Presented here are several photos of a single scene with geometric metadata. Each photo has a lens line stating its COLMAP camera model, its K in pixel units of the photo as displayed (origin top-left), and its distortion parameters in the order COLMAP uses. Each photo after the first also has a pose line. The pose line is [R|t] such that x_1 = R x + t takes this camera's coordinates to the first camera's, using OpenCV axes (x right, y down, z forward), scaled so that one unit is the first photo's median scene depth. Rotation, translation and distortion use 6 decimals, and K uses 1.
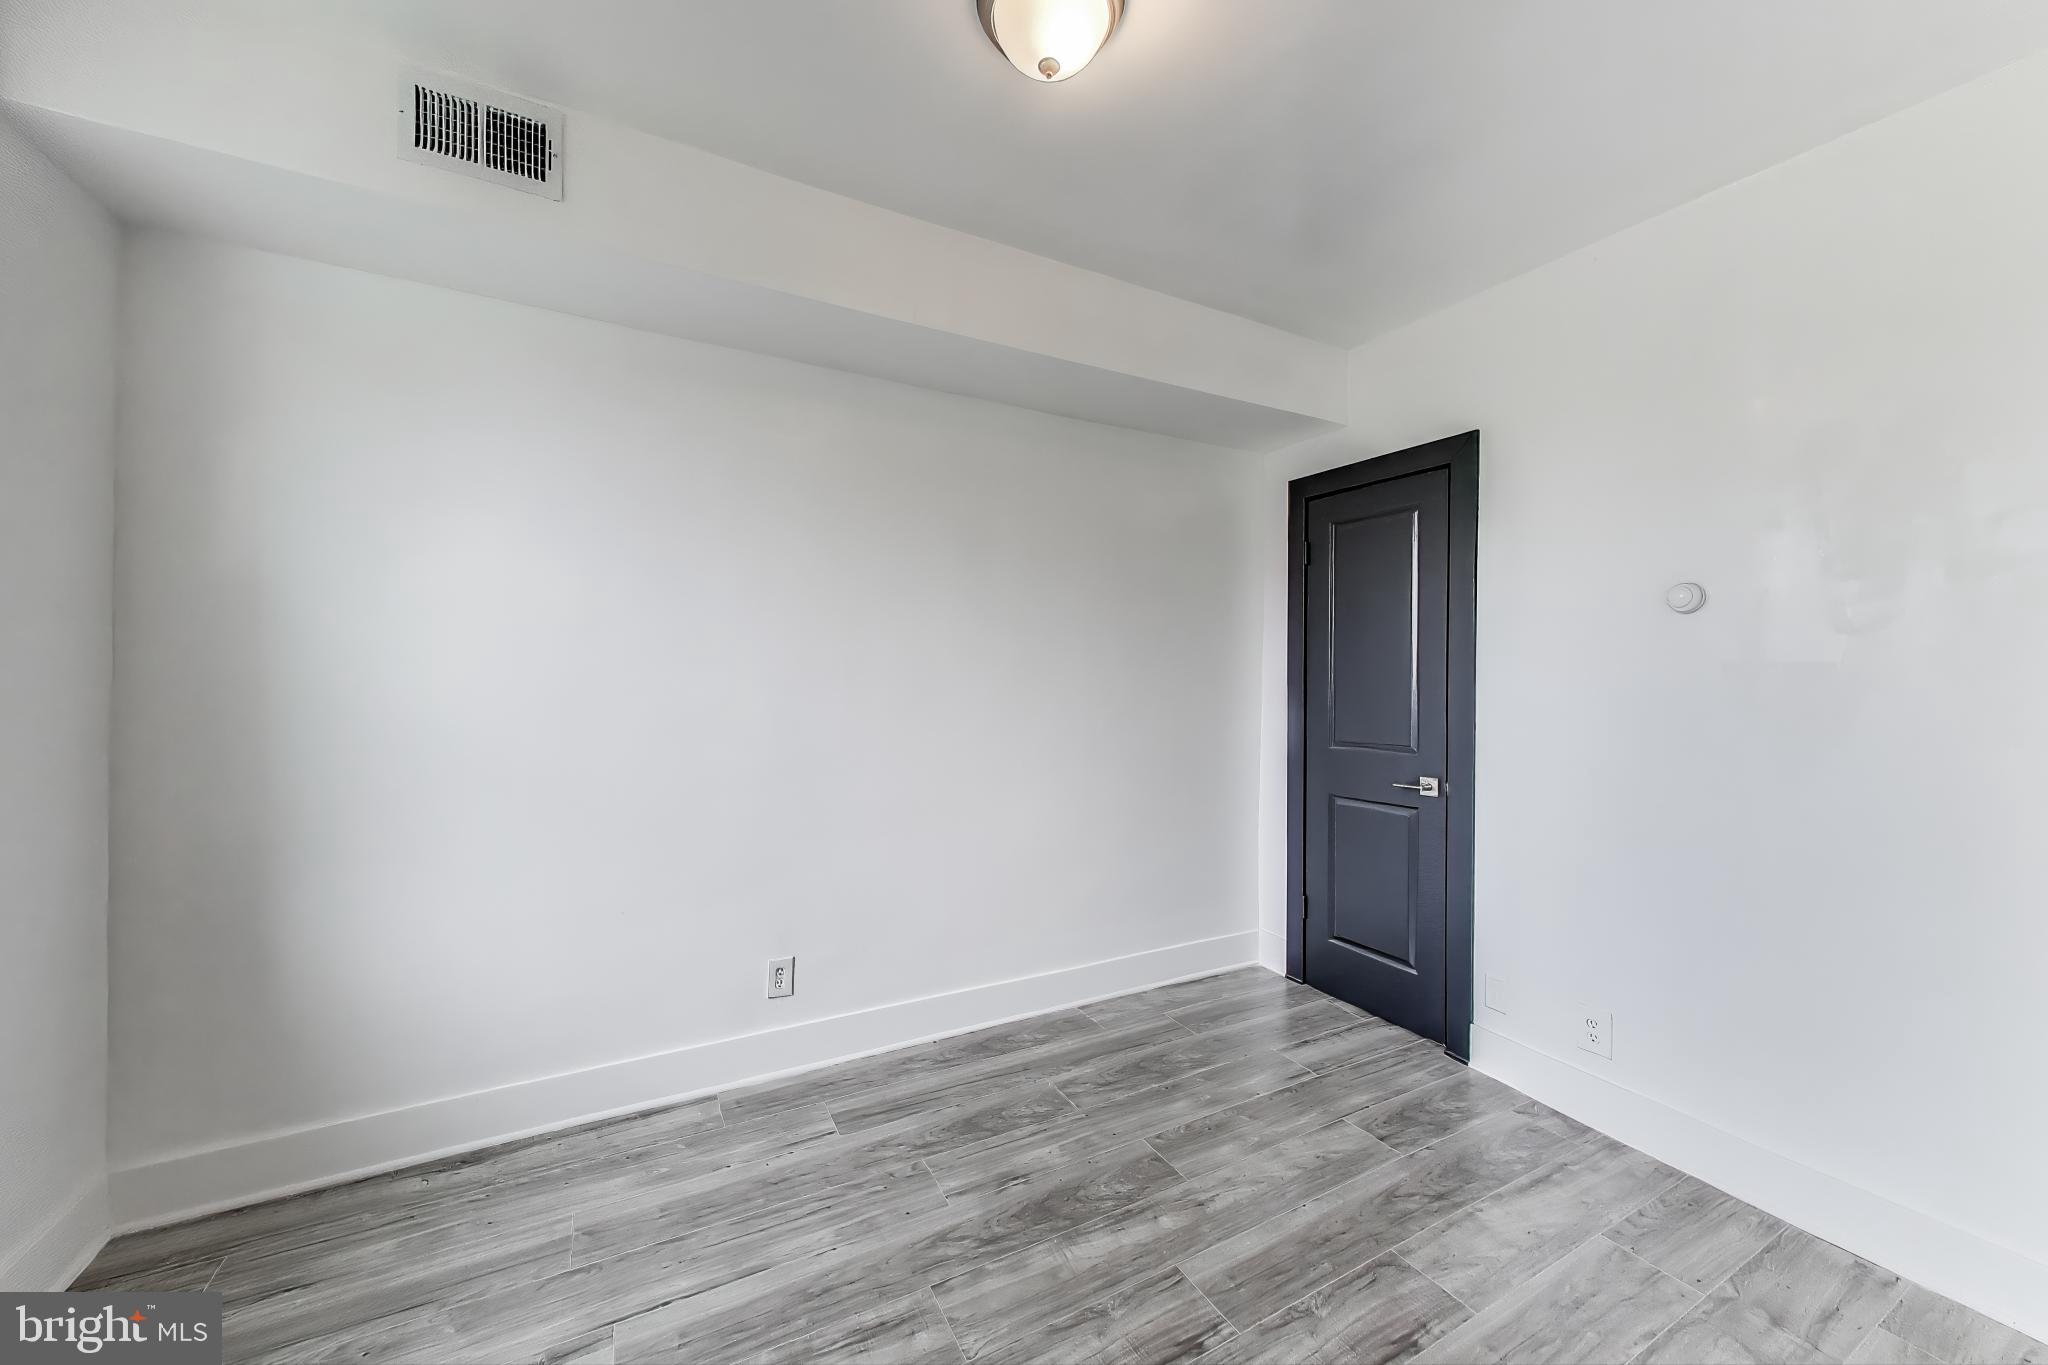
lens RADIAL K [[747.3, 0, 1022.6], [0, 747.3, 682.9], [0, 0, 1]] dist [0.000031, 0.000061]
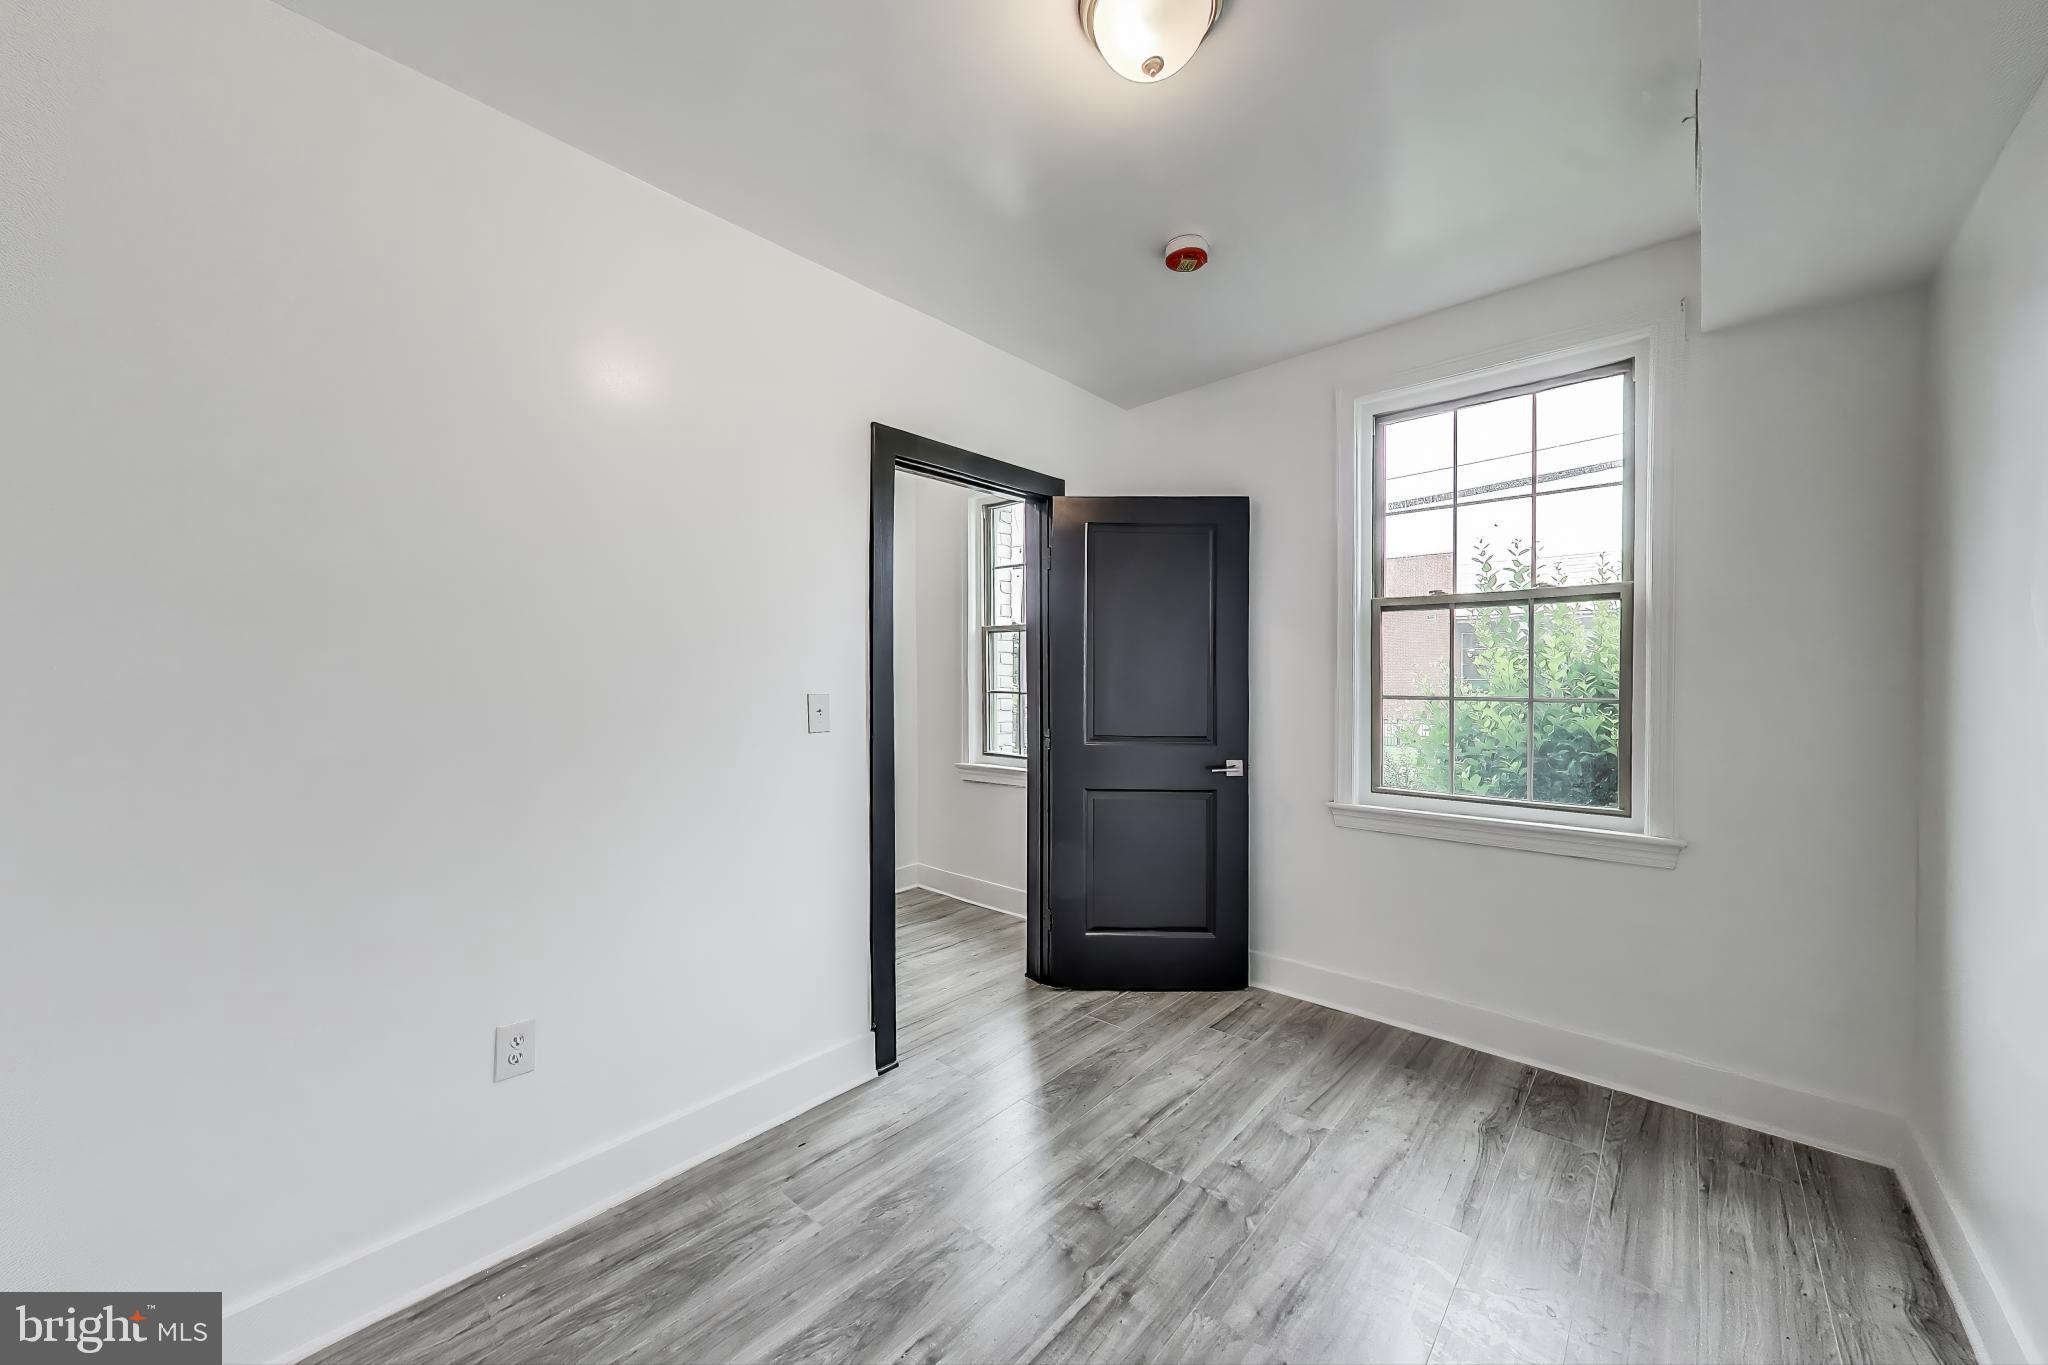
lens RADIAL K [[741.1, 0, 1026.7], [0, 741.1, 680.1], [0, 0, 1]] dist [0.000741, 0.000006]
pose [[-0.937781, -0.007417, -0.347148, 0.406586], [-0.010262, 0.999927, 0.006358, -0.011679], [0.347075, 0.009525, -0.937789, 1.442668]]
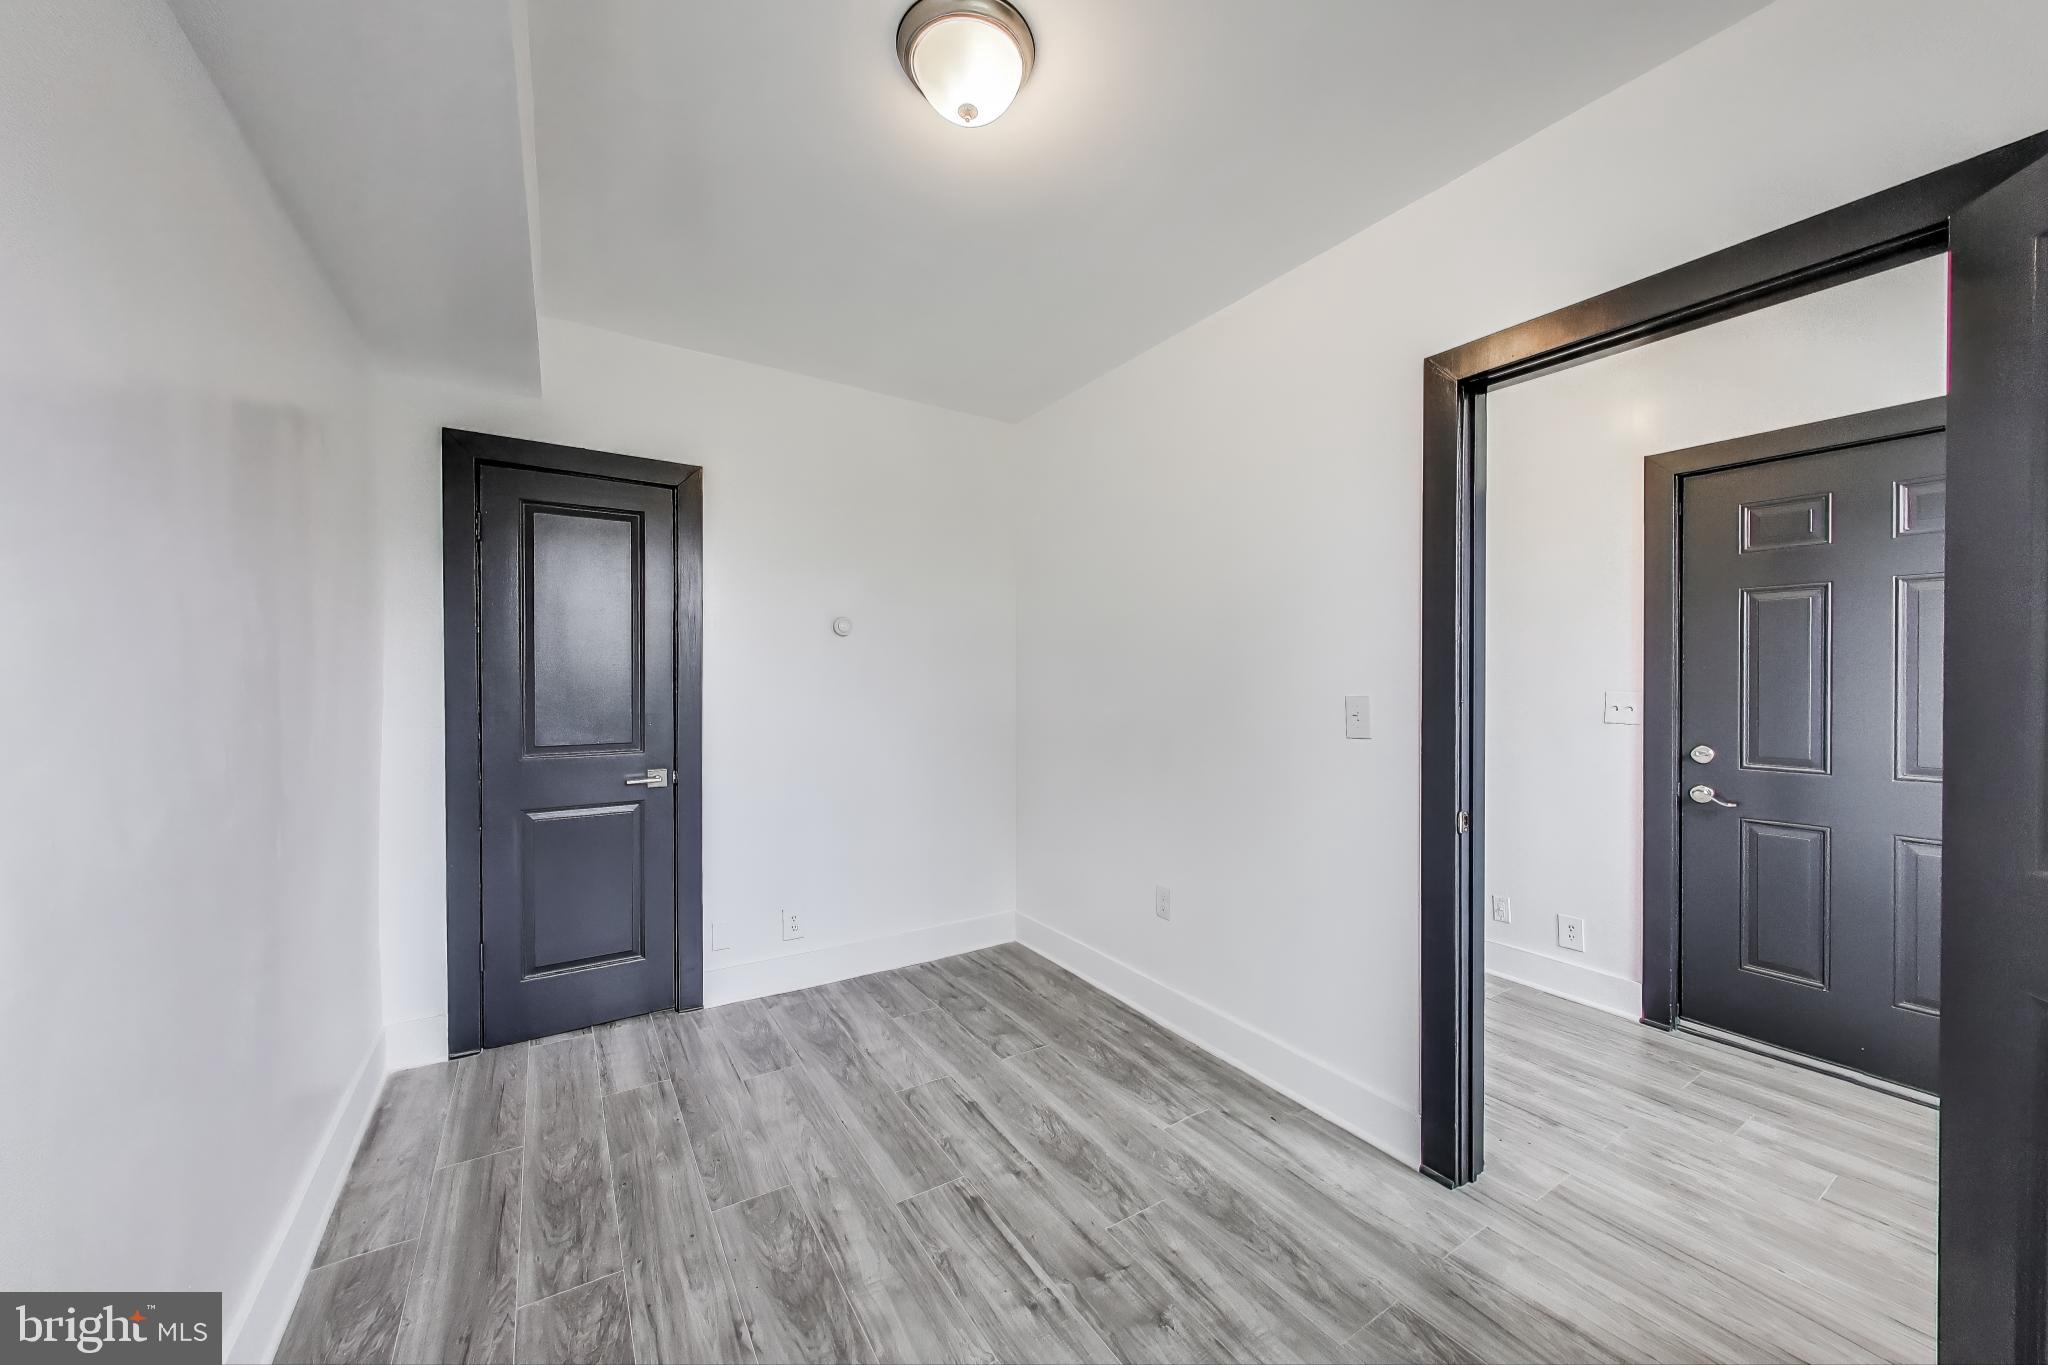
lens RADIAL K [[747.3, 0, 1022.6], [0, 747.3, 682.9], [0, 0, 1]] dist [0.000031, 0.000061]
pose [[-0.074253, -0.016181, 0.997108, -0.803132], [0.007024, 0.999835, 0.016749, -0.019493], [-0.997215, 0.008247, -0.074127, 0.774665]]
